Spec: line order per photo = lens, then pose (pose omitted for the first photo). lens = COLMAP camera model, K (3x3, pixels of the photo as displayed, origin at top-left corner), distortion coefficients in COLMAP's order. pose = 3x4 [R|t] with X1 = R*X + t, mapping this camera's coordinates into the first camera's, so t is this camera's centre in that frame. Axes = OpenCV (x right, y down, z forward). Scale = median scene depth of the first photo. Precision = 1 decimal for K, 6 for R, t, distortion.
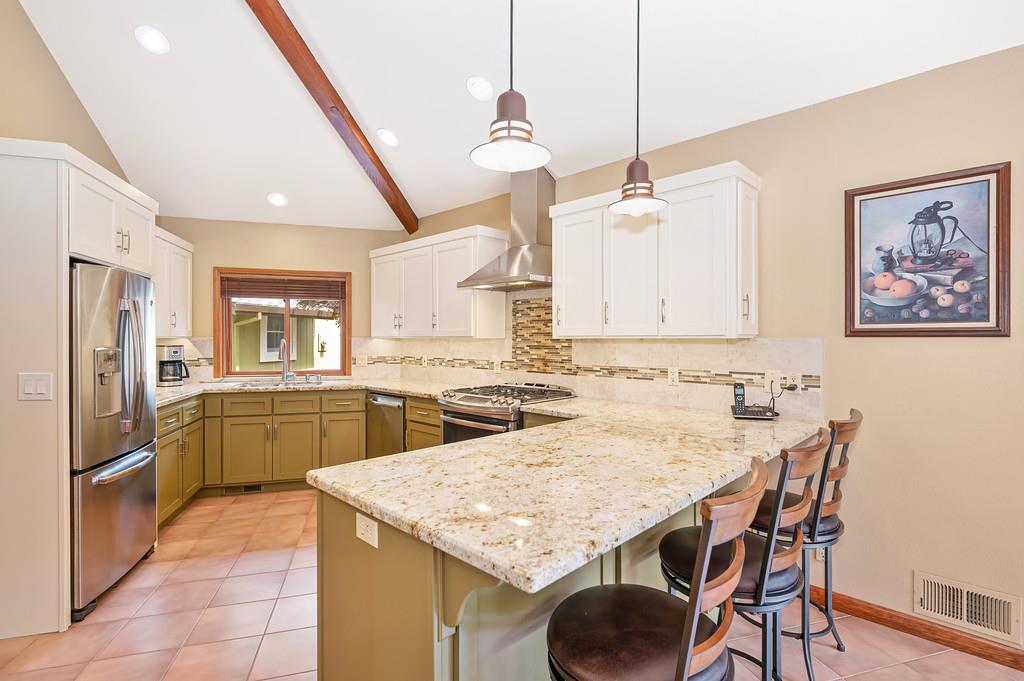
lens RADIAL K [[471.9, 0, 522.7], [0, 471.9, 341.9], [0, 0, 1]] dist [0.002155, -0.000505]
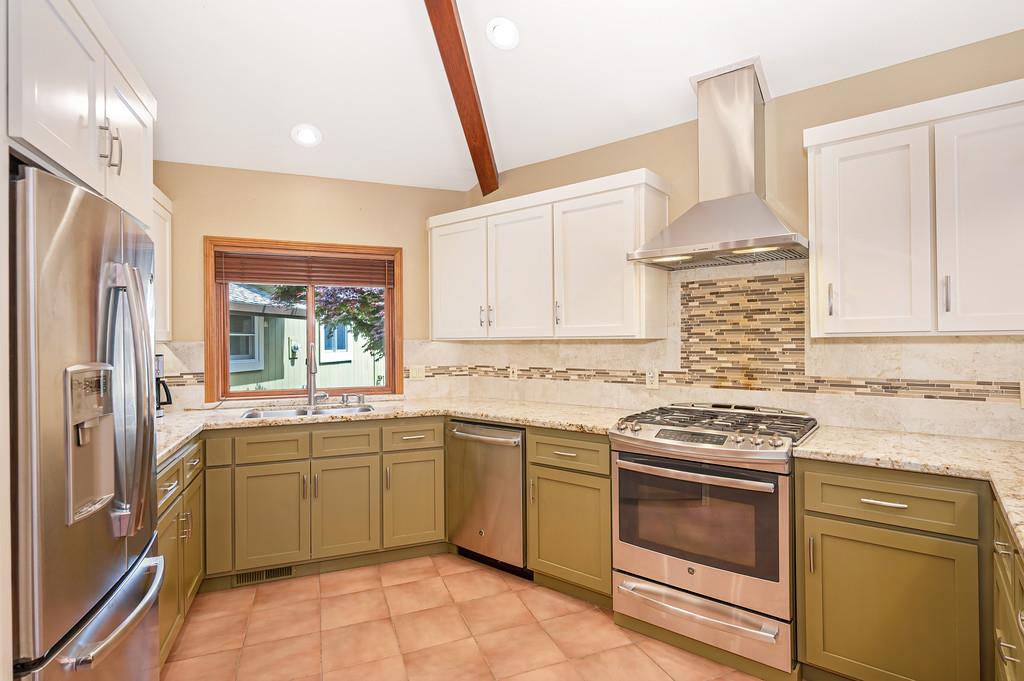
lens RADIAL K [[491.5, 0, 512.1], [0, 491.5, 340.9], [0, 0, 1]] dist [-0.001459, 0.000198]
pose [[0.995895, -0.010583, 0.089894, -0.348482], [0.011134, 0.999922, -0.005631, -0.002487], [-0.089828, 0.006609, 0.995935, 0.331522]]
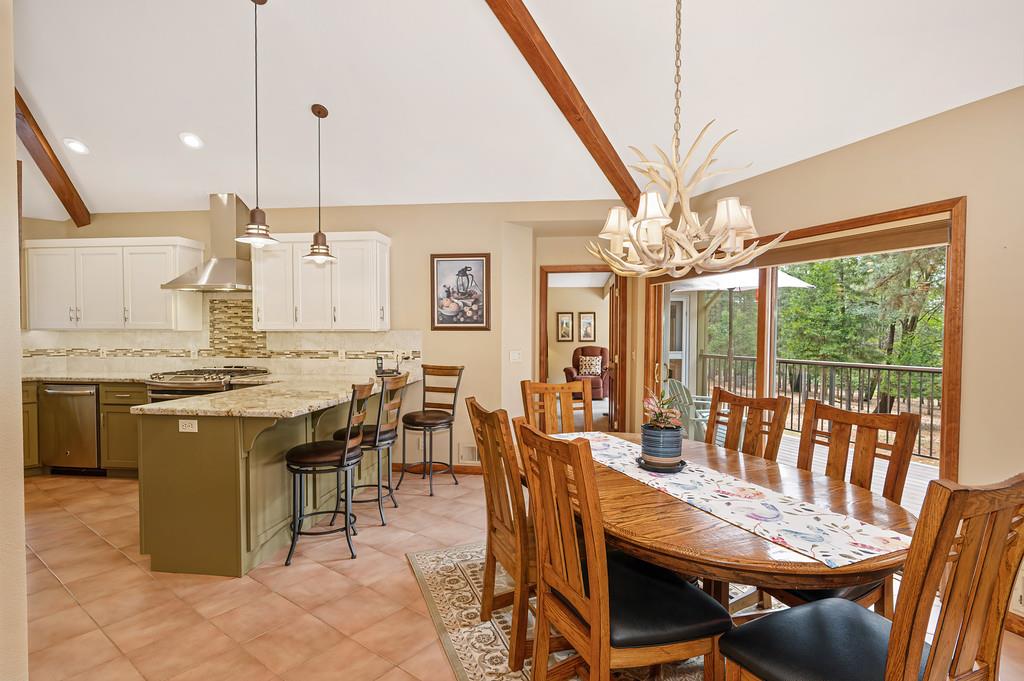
lens RADIAL K [[525.7, 0, 519.5], [0, 525.7, 345.7], [0, 0, 1]] dist [0.002151, -0.000503]
pose [[0.809205, -0.015863, 0.587312, -0.184101], [0.002596, 0.999722, 0.023425, 0.001429], [-0.587520, -0.017431, 0.809022, -0.611788]]
